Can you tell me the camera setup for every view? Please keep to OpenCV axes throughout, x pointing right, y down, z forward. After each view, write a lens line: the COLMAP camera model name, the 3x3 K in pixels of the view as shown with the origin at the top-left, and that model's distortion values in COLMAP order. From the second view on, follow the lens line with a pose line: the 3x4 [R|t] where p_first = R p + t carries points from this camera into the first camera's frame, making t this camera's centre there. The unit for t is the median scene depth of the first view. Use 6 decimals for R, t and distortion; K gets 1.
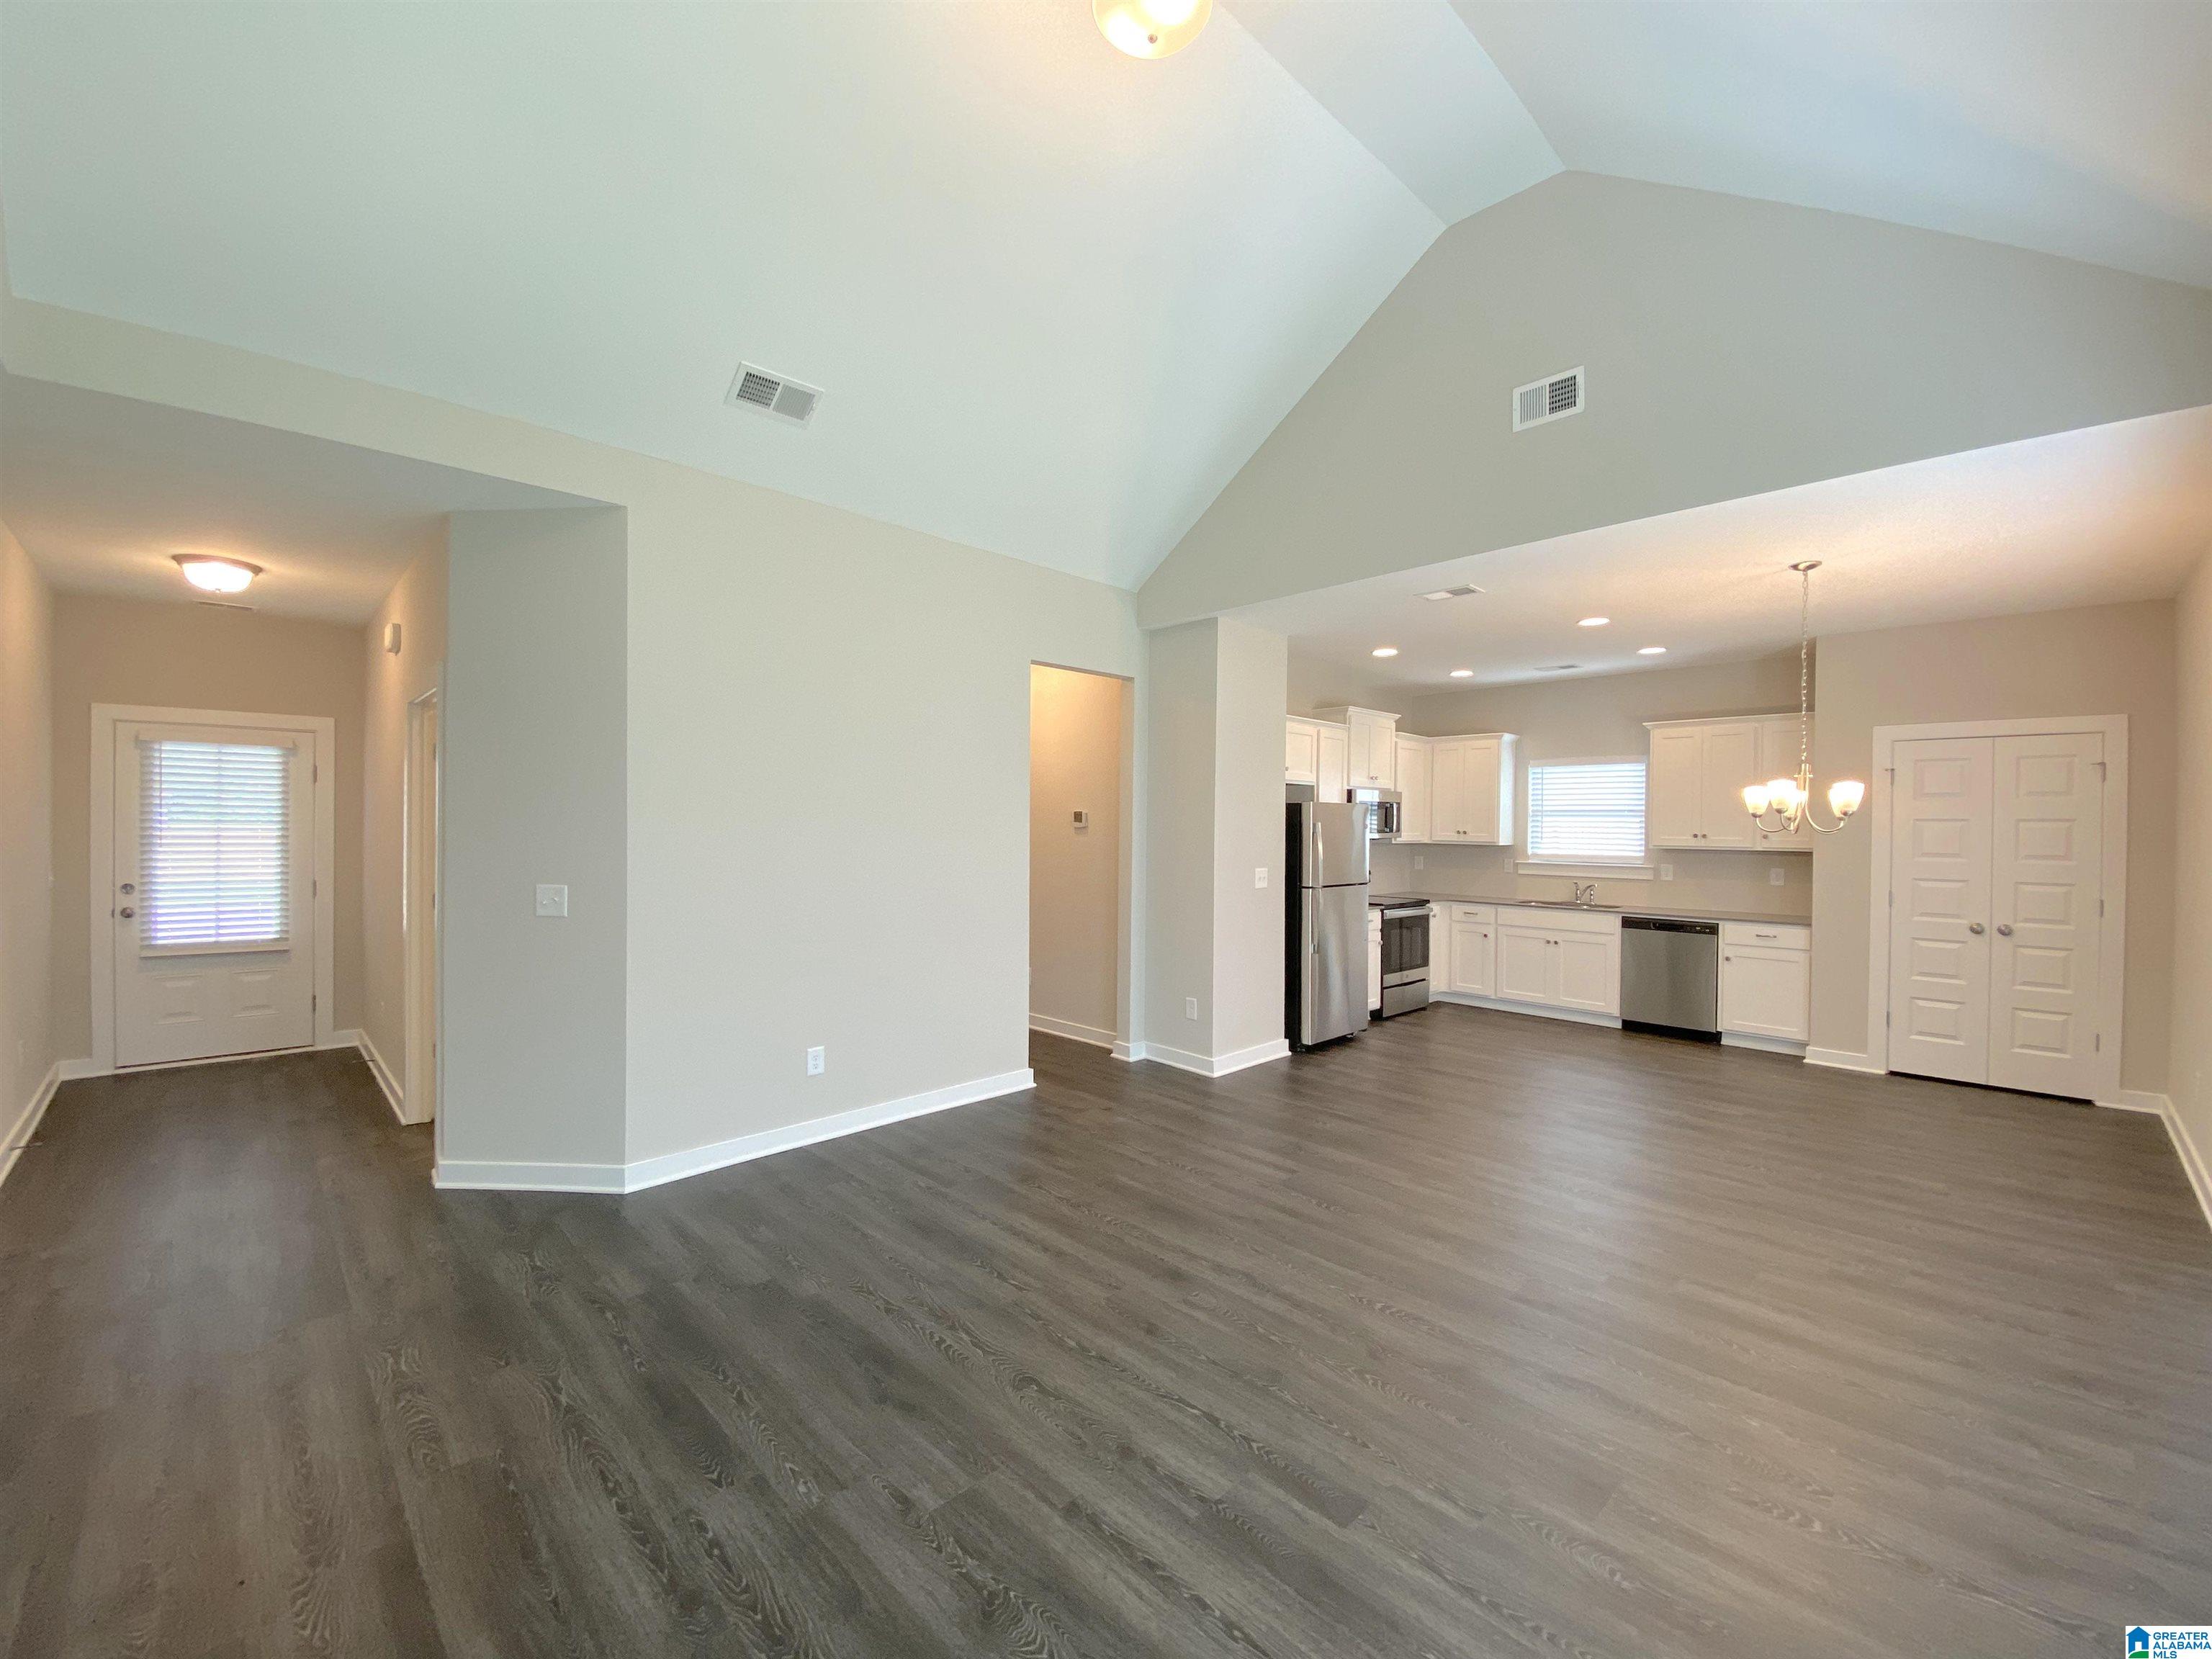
lens RADIAL K [[900.2, 0, 1110.1], [0, 900.2, 829.3], [0, 0, 1]] dist [0.039462, -0.028355]
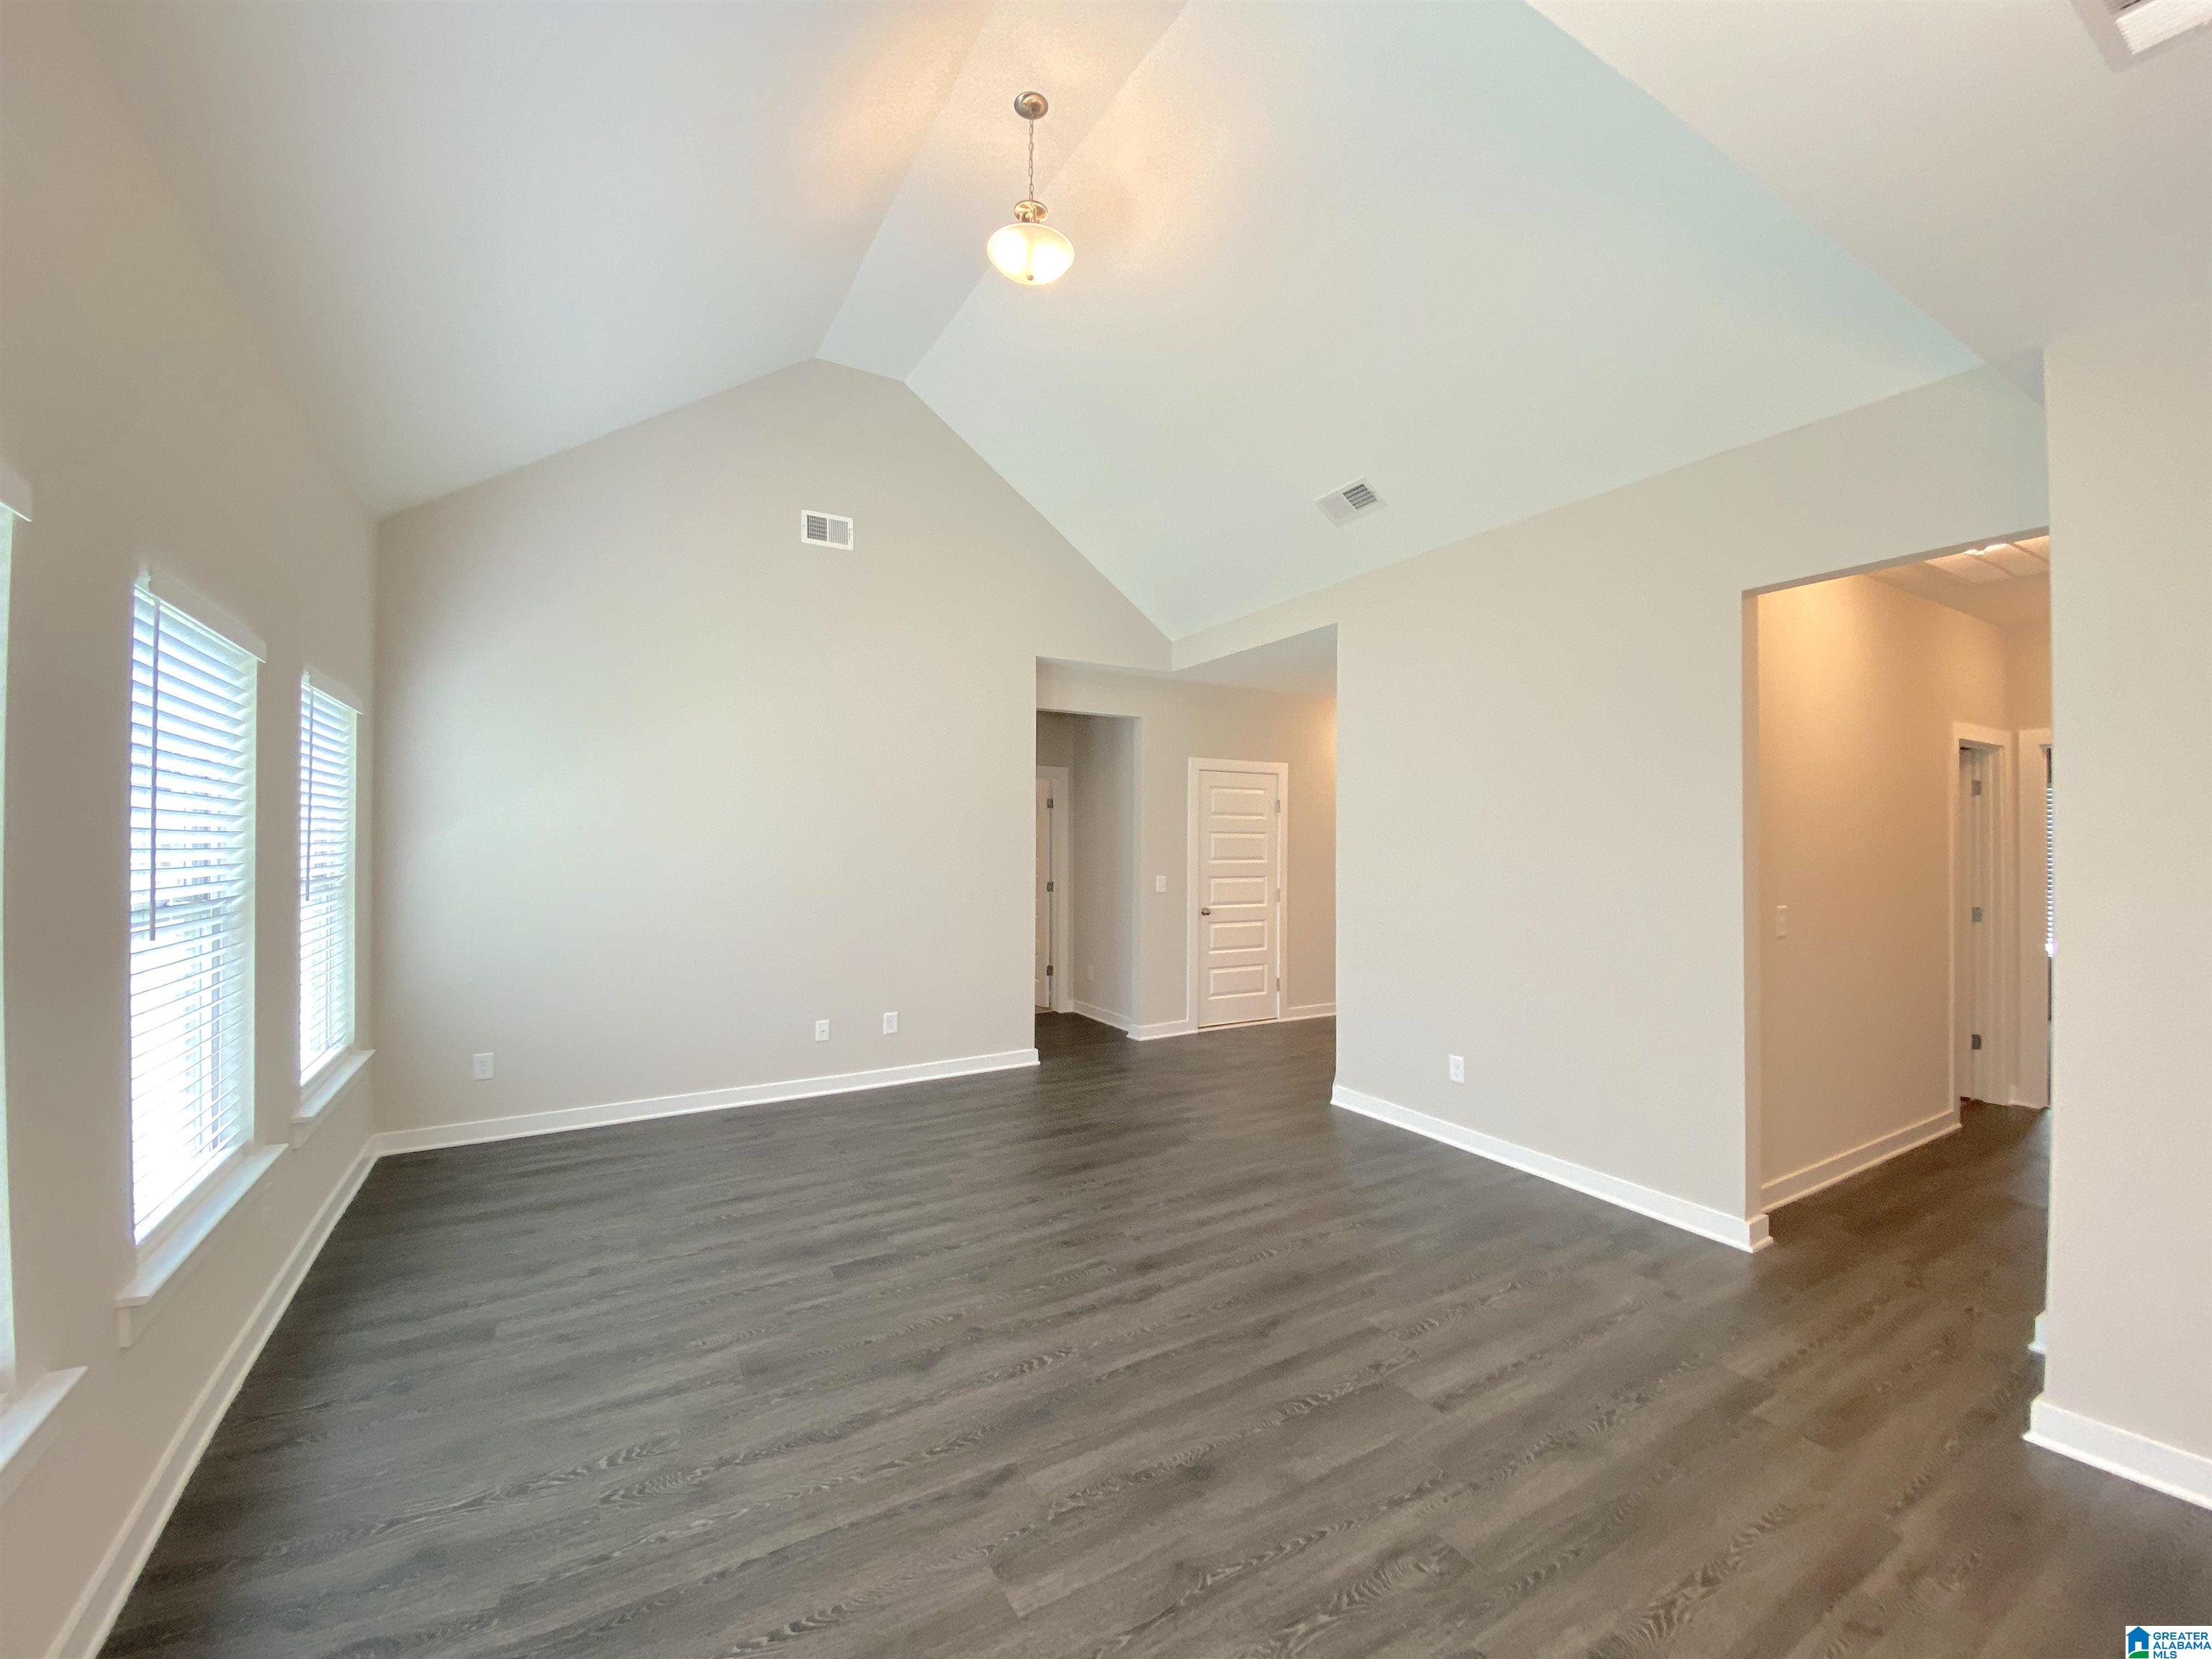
lens RADIAL K [[896.8, 0, 1111.9], [0, 896.8, 832.2], [0, 0, 1]] dist [0.059475, -0.045183]
pose [[-0.238235, -0.017428, -0.971051, 0.657204], [-0.009707, 0.999832, -0.015563, 0.000443], [0.971159, 0.005718, -0.238364, 0.708320]]
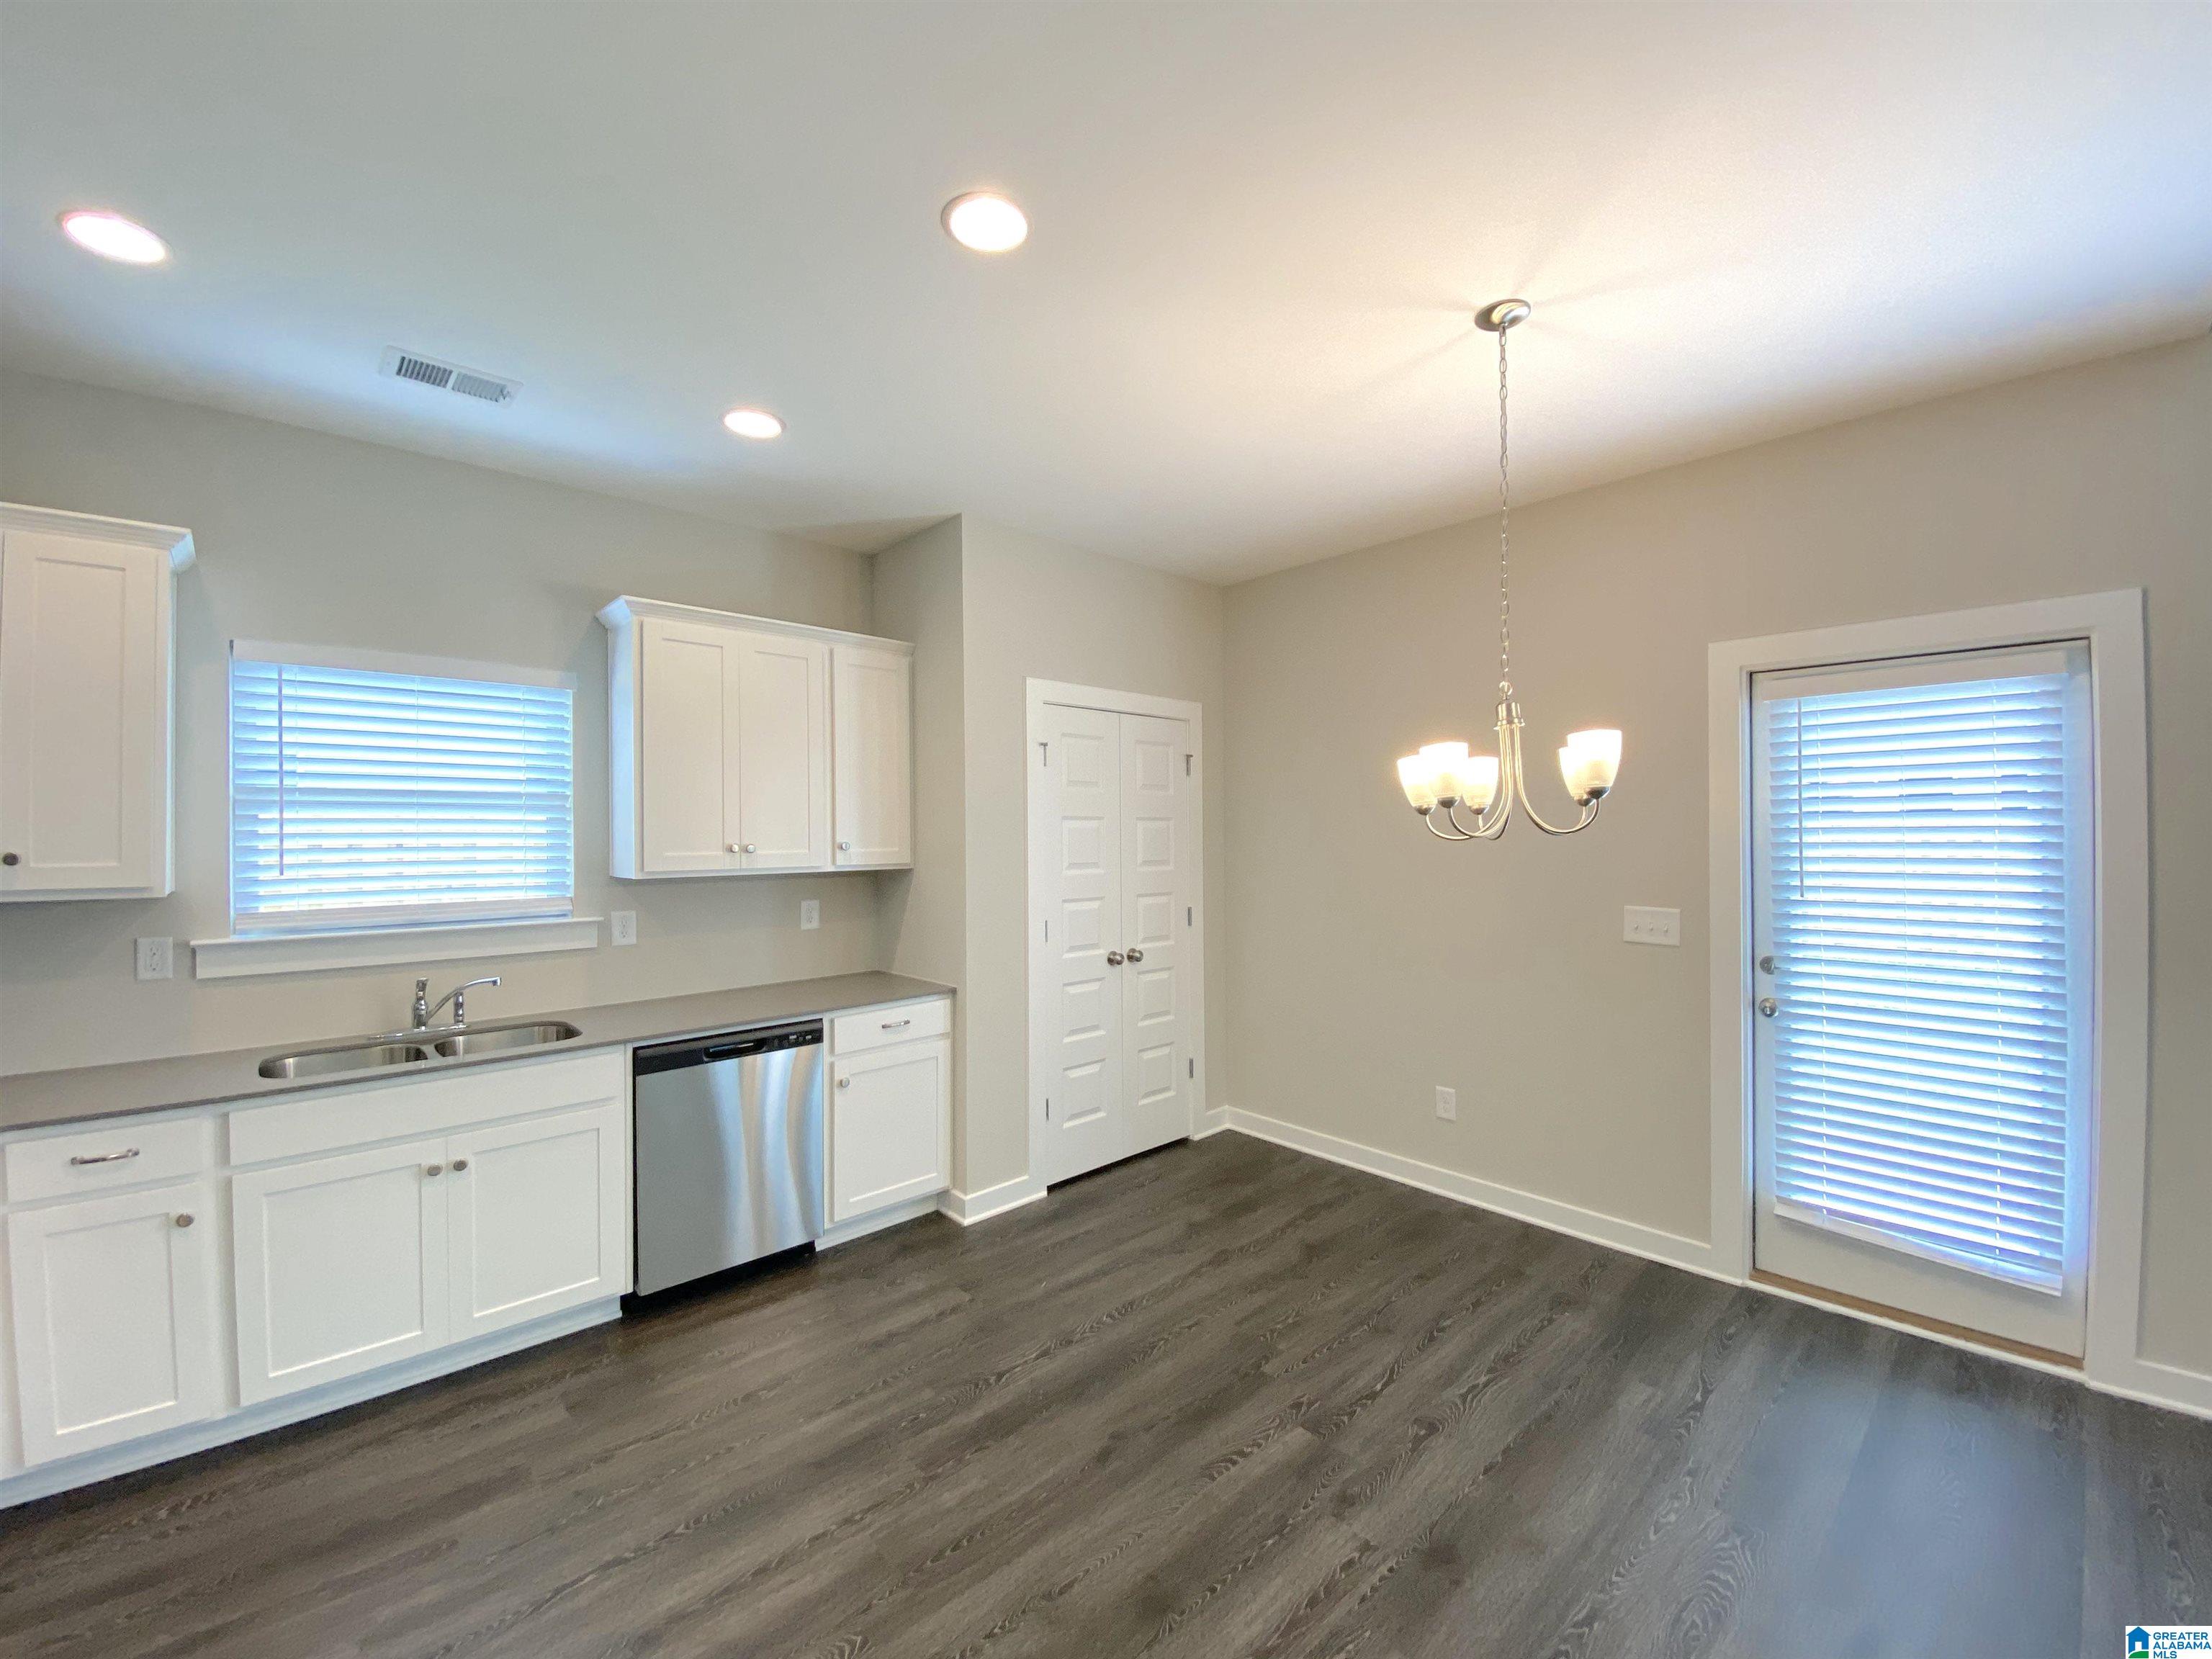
lens RADIAL K [[896.8, 0, 1111.9], [0, 896.8, 832.2], [0, 0, 1]] dist [0.059475, -0.045183]
pose [[0.019252, -0.010808, 0.999756, 0.202932], [0.010961, 0.999884, 0.010598, -0.005818], [-0.999755, 0.010754, 0.019369, 1.006566]]
